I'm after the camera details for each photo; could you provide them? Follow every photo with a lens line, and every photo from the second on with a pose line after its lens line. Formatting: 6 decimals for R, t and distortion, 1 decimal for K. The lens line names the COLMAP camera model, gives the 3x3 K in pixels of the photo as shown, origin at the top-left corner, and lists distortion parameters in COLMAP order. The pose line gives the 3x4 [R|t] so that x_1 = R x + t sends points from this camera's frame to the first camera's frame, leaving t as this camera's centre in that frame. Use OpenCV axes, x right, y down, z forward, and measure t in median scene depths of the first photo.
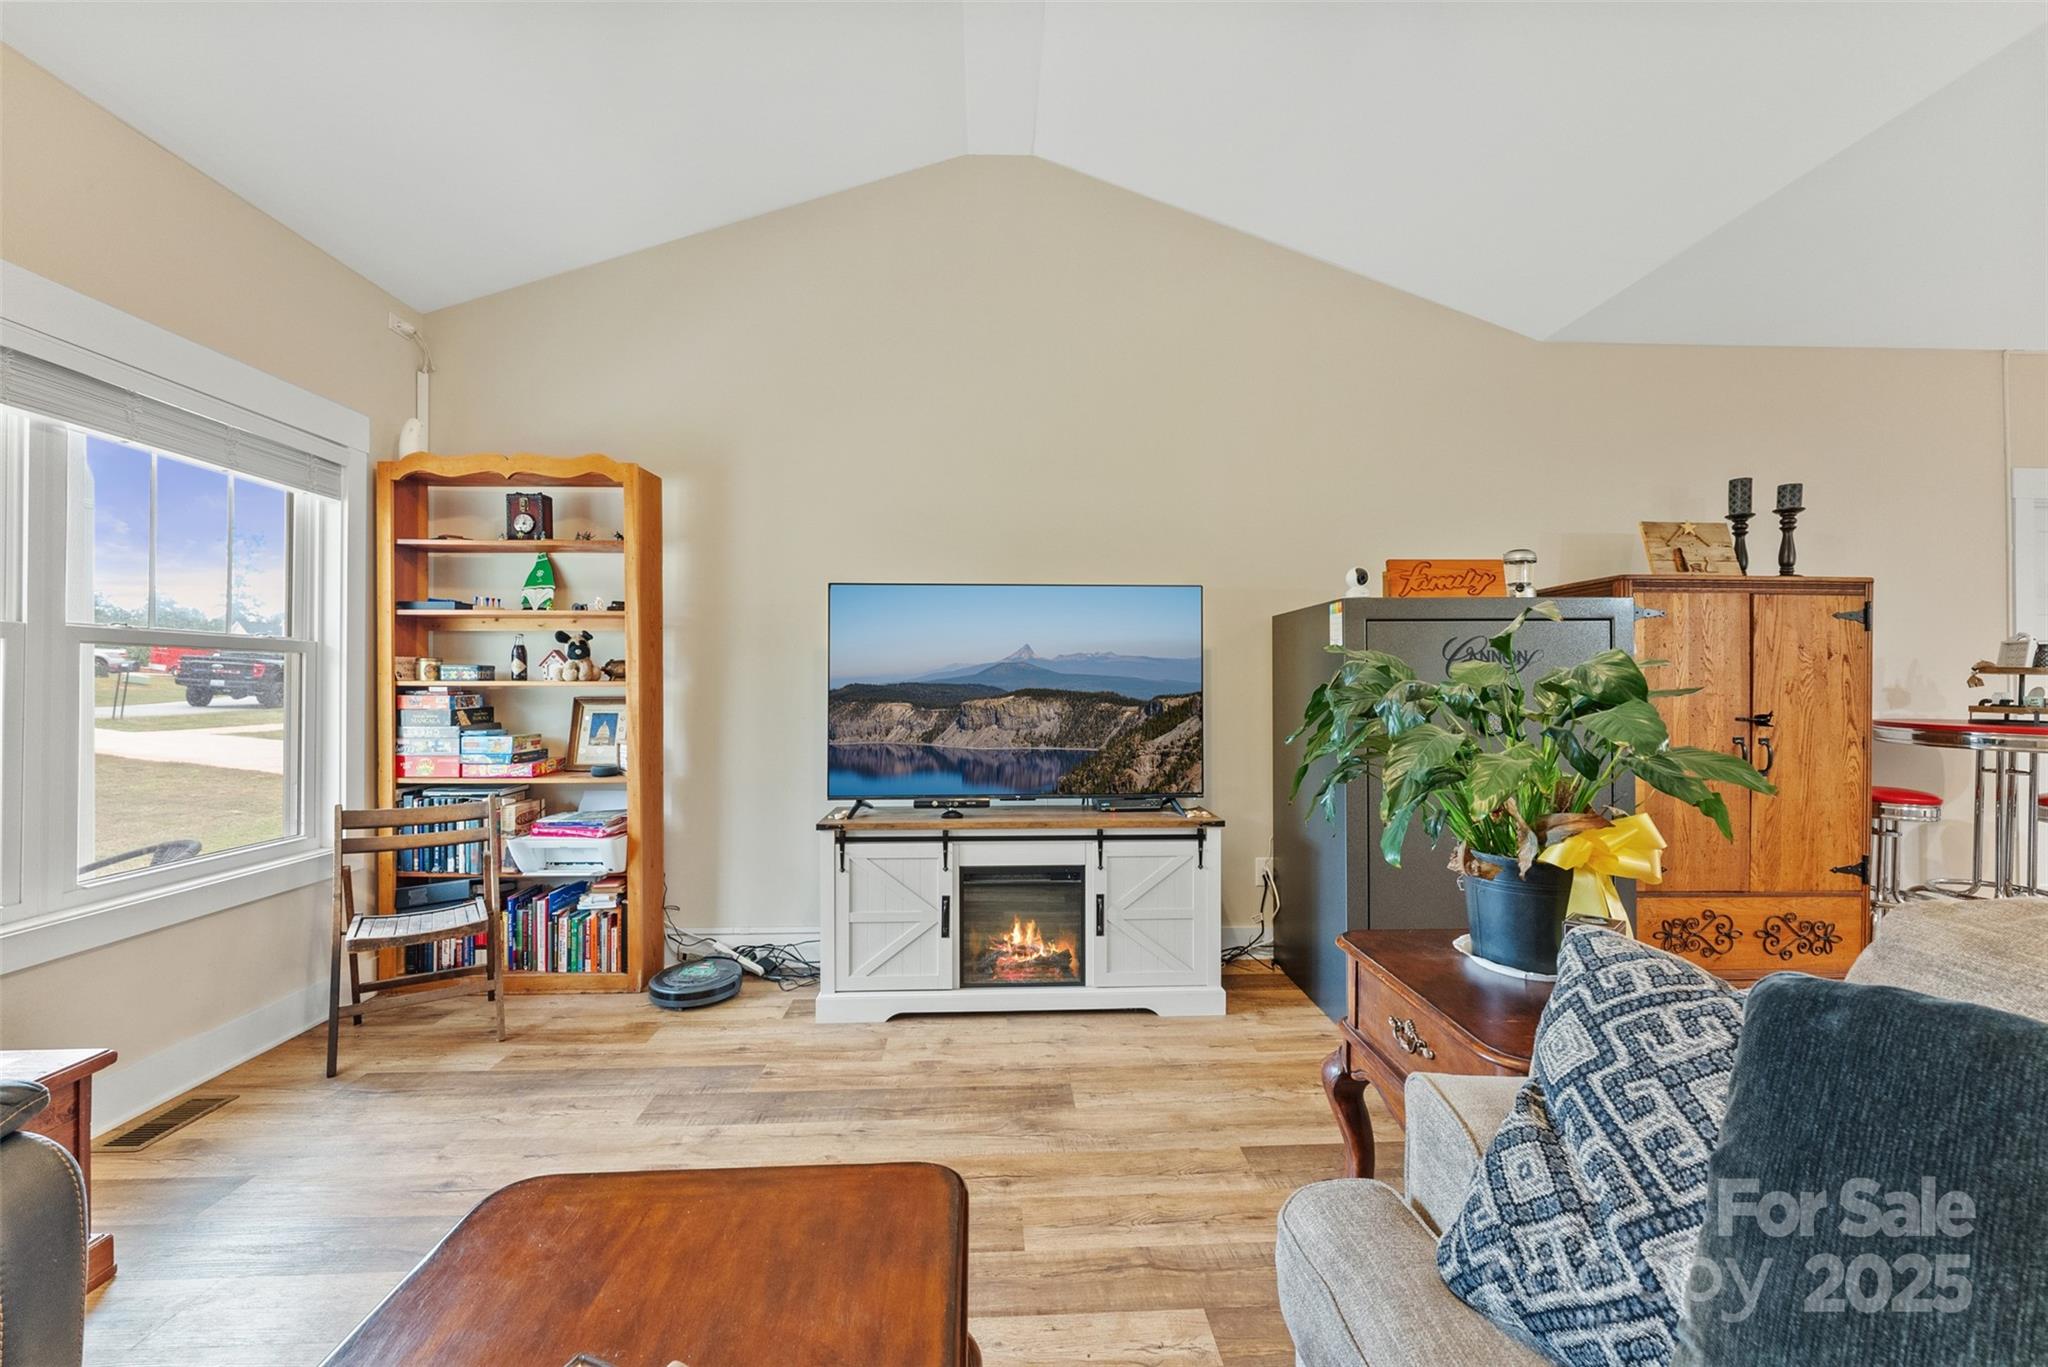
lens RADIAL K [[820.8, 0, 1024.0], [0, 820.8, 683.5], [0, 0, 1]] dist [0.000599, 0.000147]
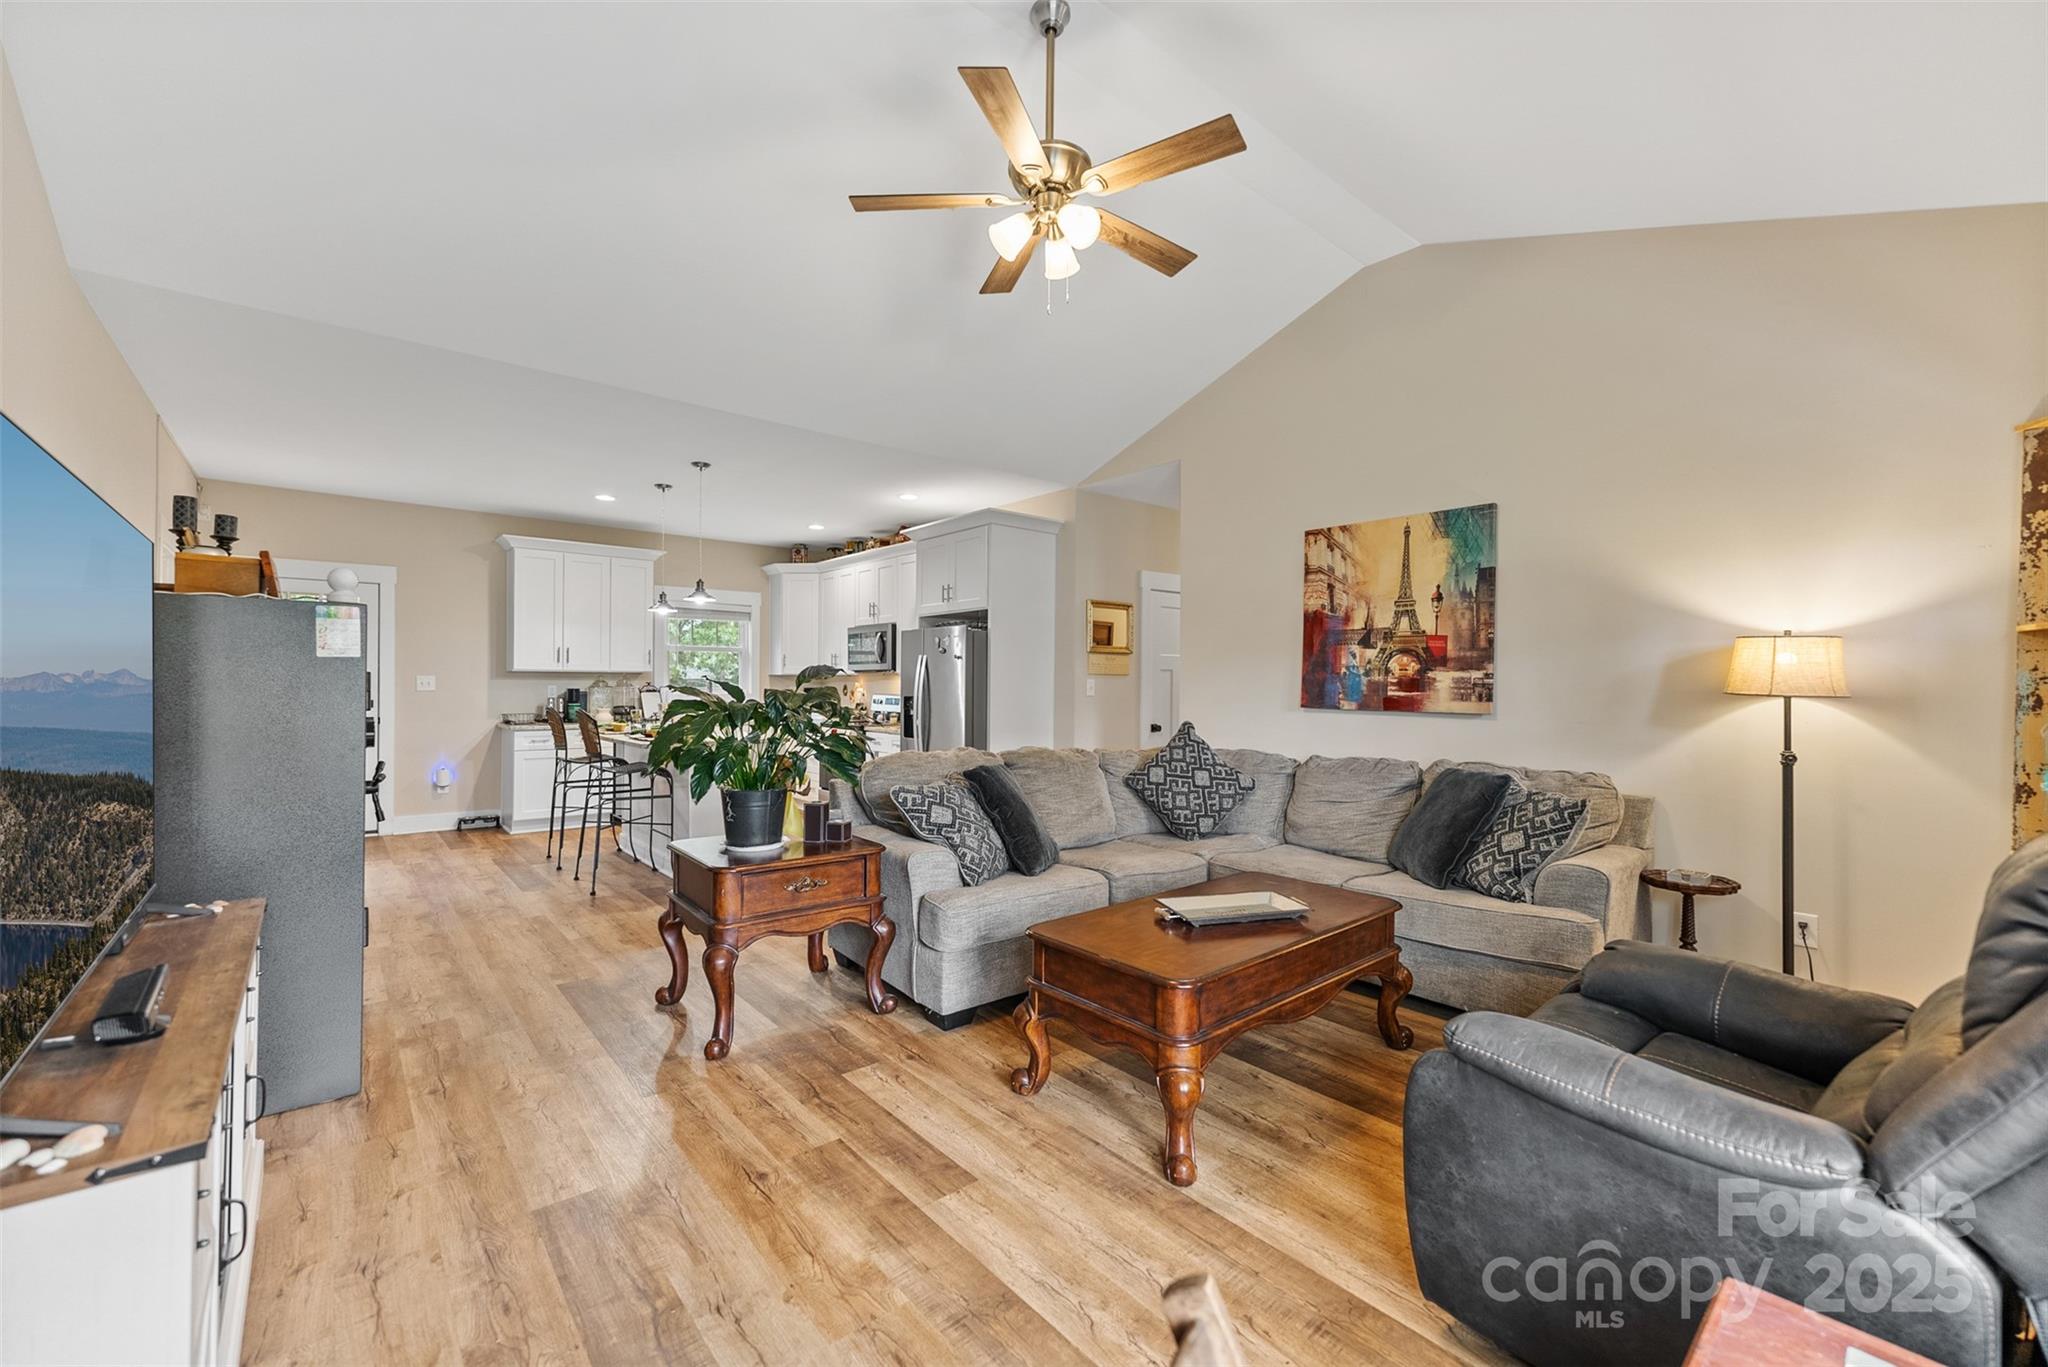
lens RADIAL K [[828.3, 0, 1027.2], [0, 828.3, 686.1], [0, 0, 1]] dist [-0.001047, -0.000033]
pose [[-0.608556, -0.005494, 0.793492, -0.676535], [-0.011893, 0.999927, -0.002198, -0.019523], [-0.793422, -0.010774, -0.608577, 0.865860]]
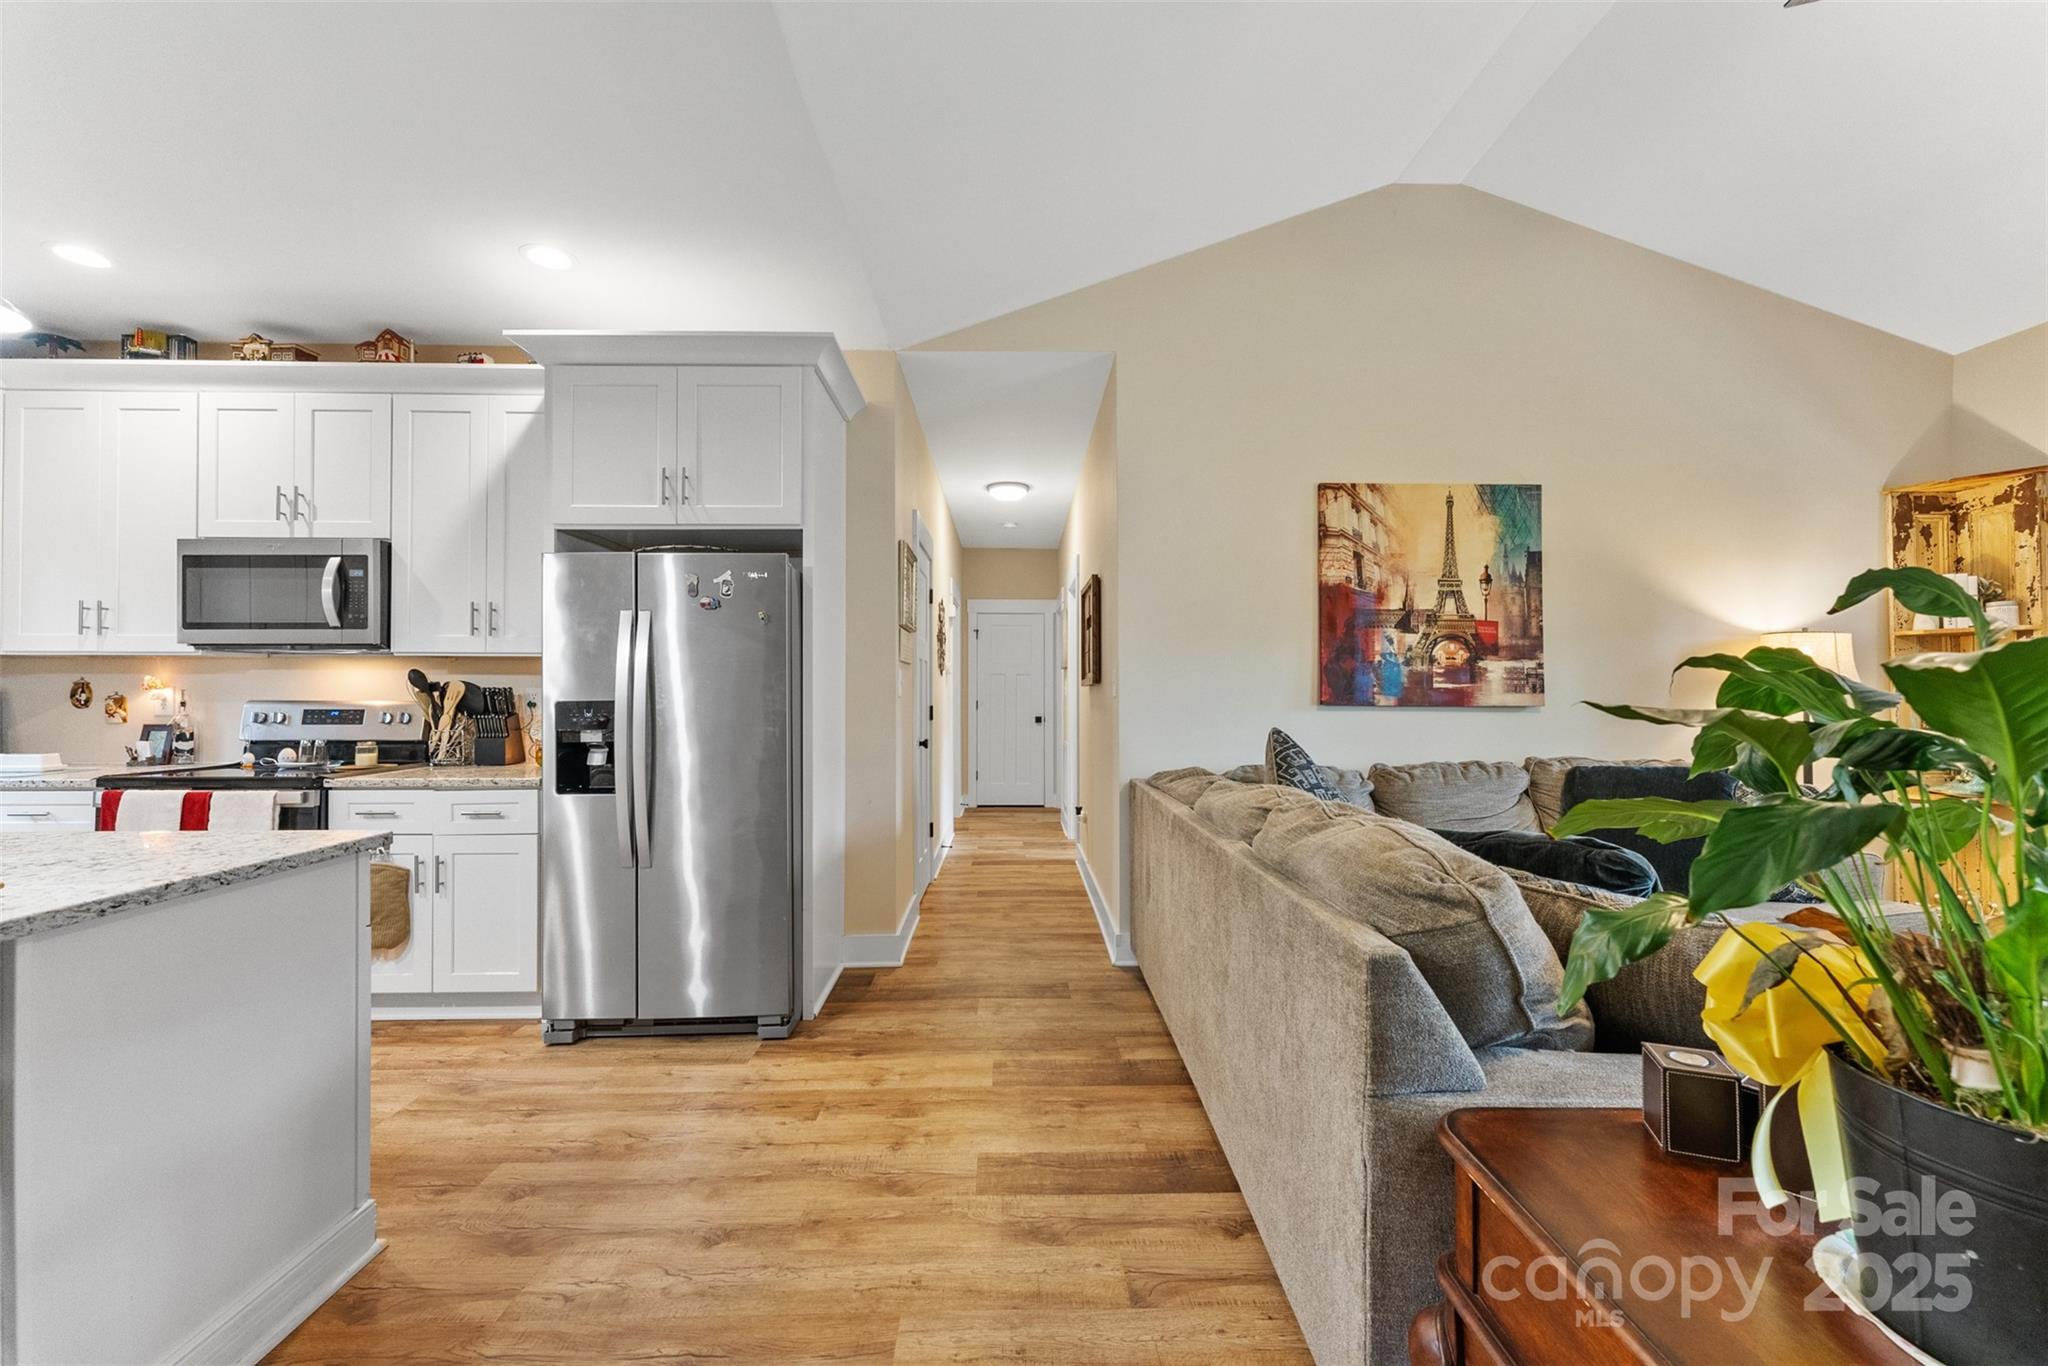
lens RADIAL K [[820.8, 0, 1024.0], [0, 820.8, 683.0], [0, 0, 1]] dist [0.000599, 0.000147]
pose [[-0.999606, 0.000329, 0.028068, 0.581705], [-0.000218, 0.999810, -0.019489, 0.001289], [-0.028069, -0.019487, -0.999416, 0.747554]]
